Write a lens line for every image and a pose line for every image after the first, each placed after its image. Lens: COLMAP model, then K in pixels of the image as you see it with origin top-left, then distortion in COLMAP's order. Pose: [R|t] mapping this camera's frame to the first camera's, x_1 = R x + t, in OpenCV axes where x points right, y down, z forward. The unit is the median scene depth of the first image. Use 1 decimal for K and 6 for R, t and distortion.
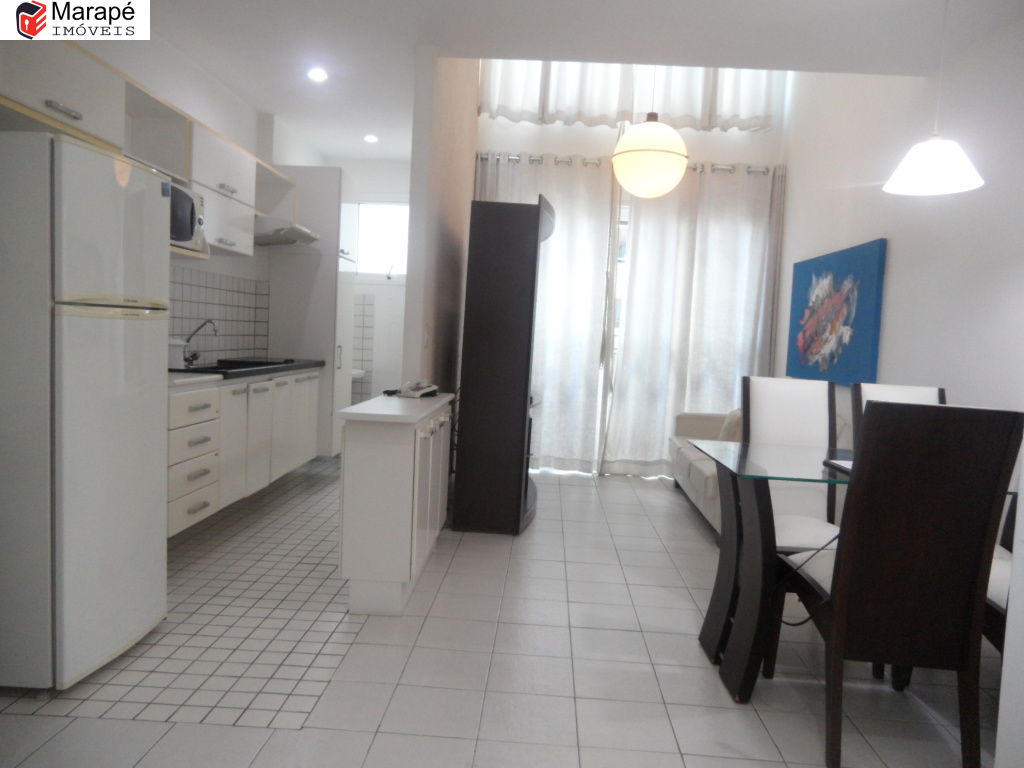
lens RADIAL K [[740.5, 0, 513.8], [0, 740.5, 382.5], [0, 0, 1]] dist [-0.021078, 0.039850]
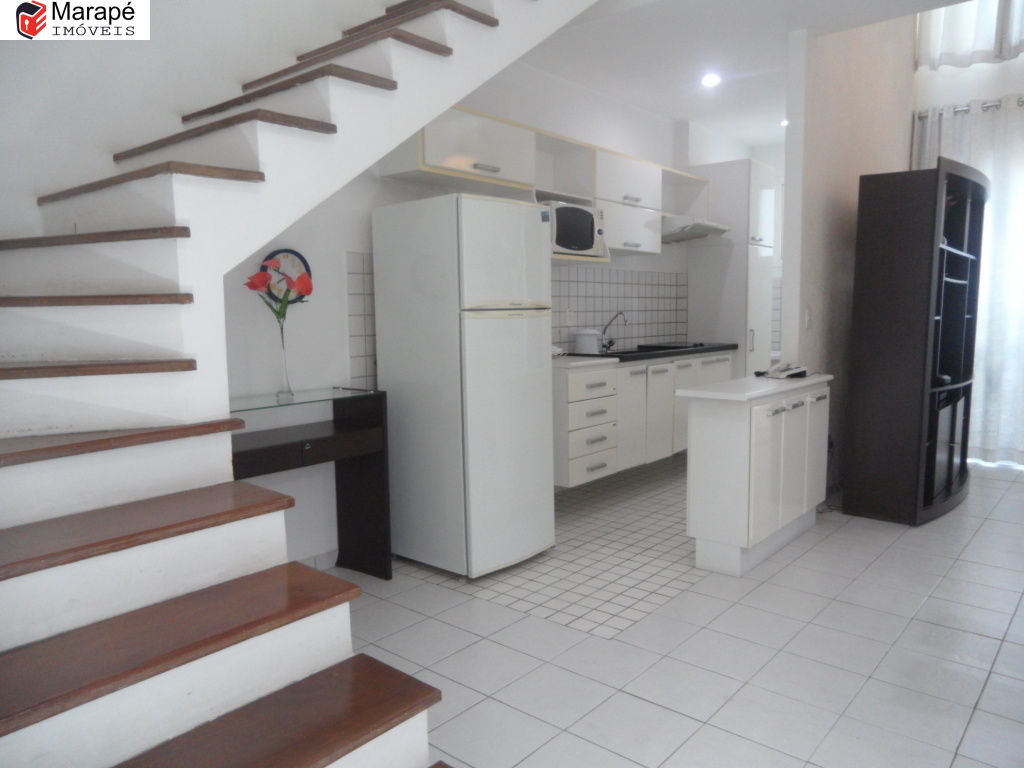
lens RADIAL K [[740.5, 0, 524.9], [0, 740.5, 386.8], [0, 0, 1]] dist [-0.021078, 0.039850]
pose [[0.800442, 0.011781, -0.599294, 0.177999], [0.005663, 0.999614, 0.027213, 0.001584], [0.599383, -0.025177, 0.800066, -0.043933]]
